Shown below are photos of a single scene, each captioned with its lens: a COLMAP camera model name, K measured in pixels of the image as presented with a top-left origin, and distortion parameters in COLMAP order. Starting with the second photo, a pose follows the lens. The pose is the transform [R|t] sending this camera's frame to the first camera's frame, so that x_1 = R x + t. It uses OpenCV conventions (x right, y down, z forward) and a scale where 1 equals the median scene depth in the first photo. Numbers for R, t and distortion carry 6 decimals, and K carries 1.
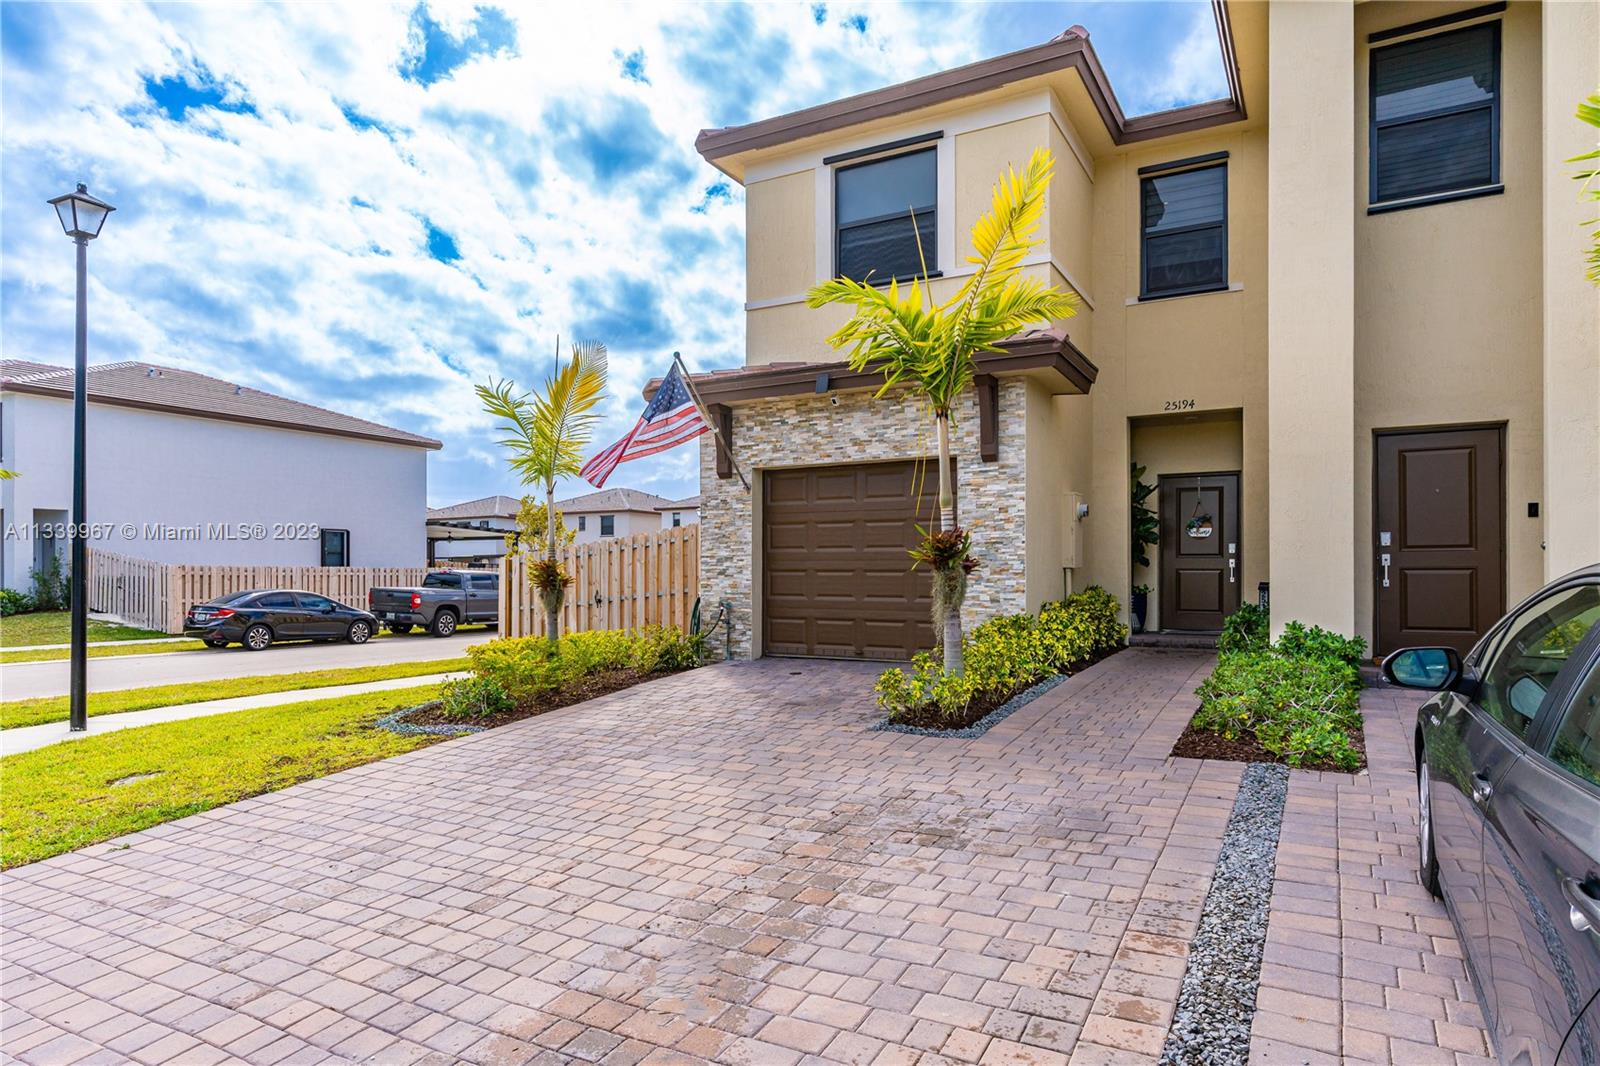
lens RADIAL K [[960.0, 0, 820.8], [0, 960.0, 569.5], [0, 0, 1]] dist [0.005059, -0.001192]
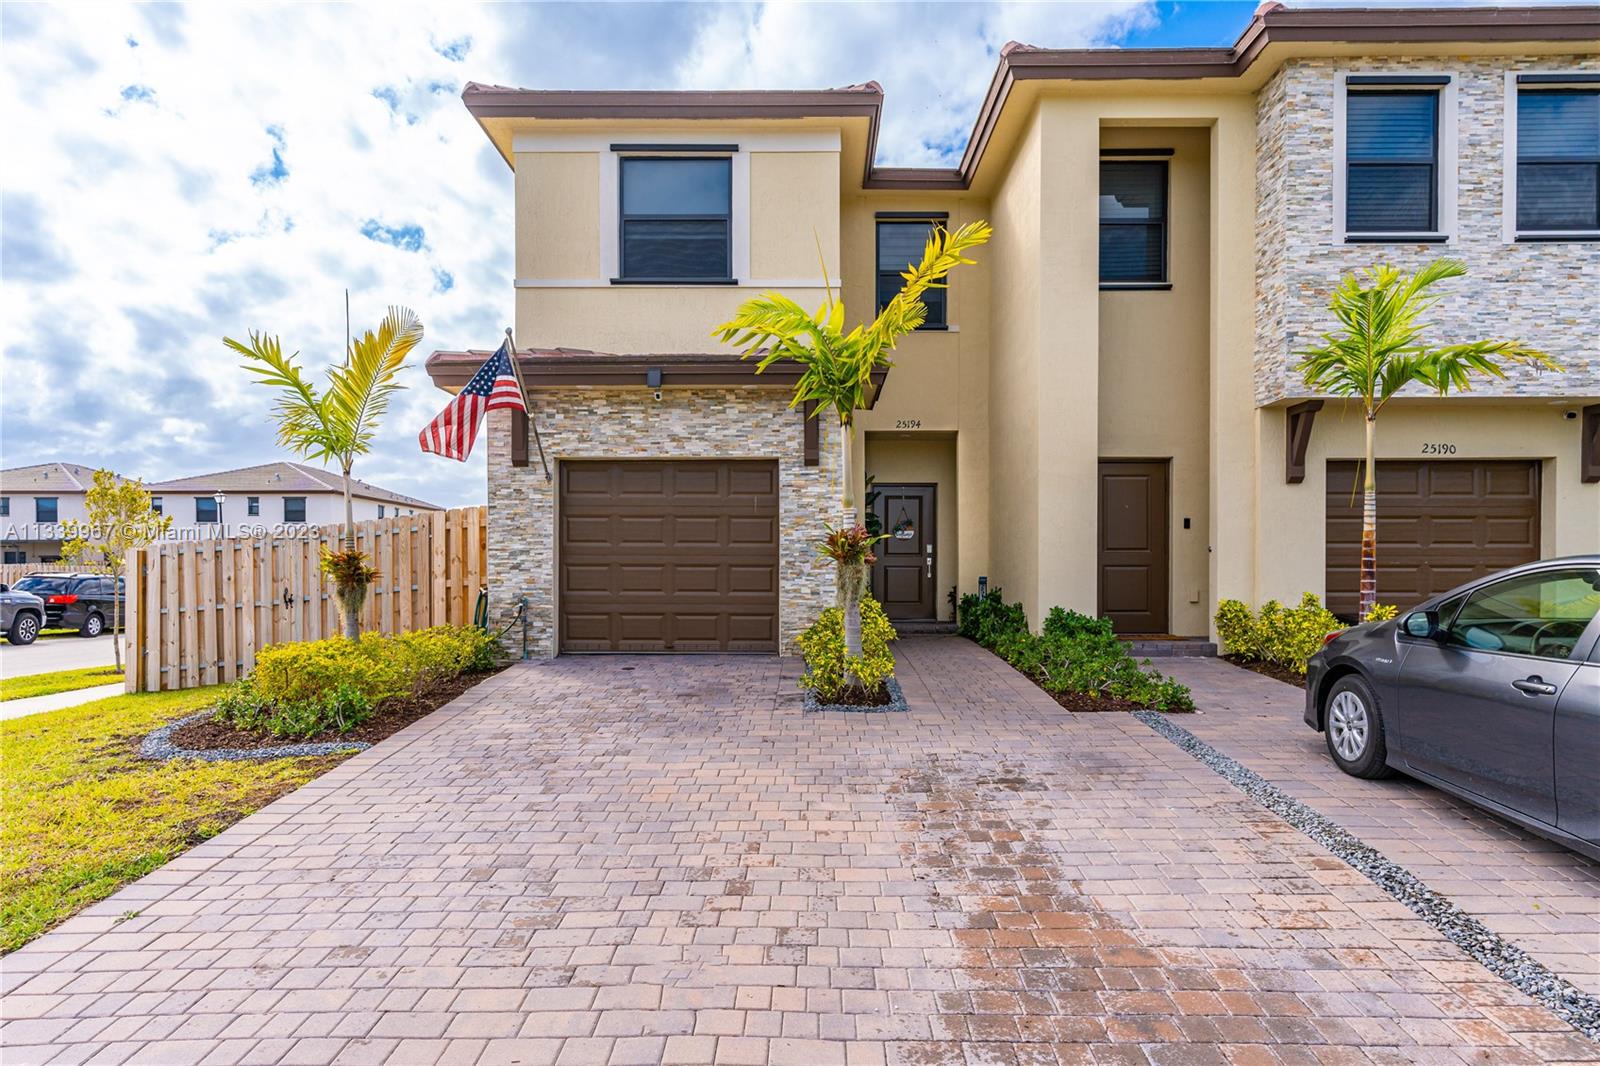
lens RADIAL K [[960.0, 0, 835.7], [0, 960.0, 584.2], [0, 0, 1]] dist [0.005059, -0.001192]
pose [[0.874237, -0.004275, 0.485481, -0.307145], [-0.003464, 0.999881, 0.015043, 0.005470], [-0.485488, -0.014833, 0.874118, 0.029658]]
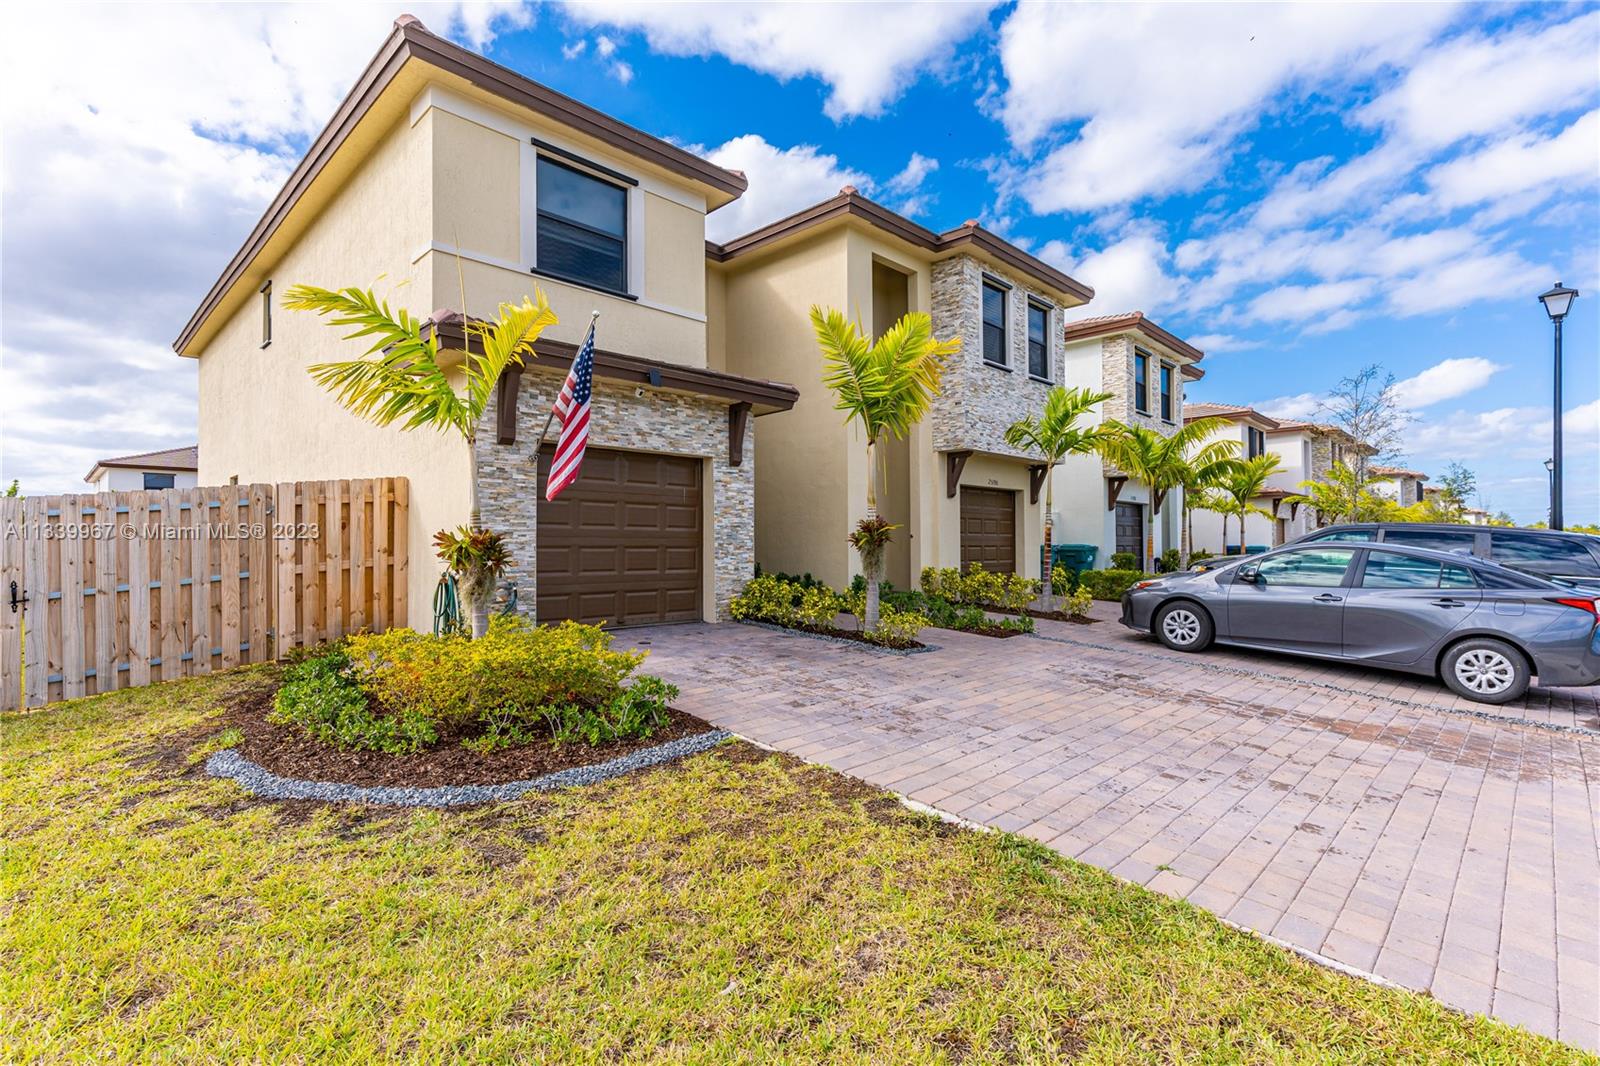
lens RADIAL K [[740.3, 0, 807.4], [0, 740.3, 534.3], [0, 0, 1]] dist [0.003508, 0.000872]
pose [[0.272228, 0.018345, 0.962058, -0.739248], [0.001513, 0.999809, -0.019493, 0.003565], [-0.962232, 0.006762, 0.272148, 0.577894]]
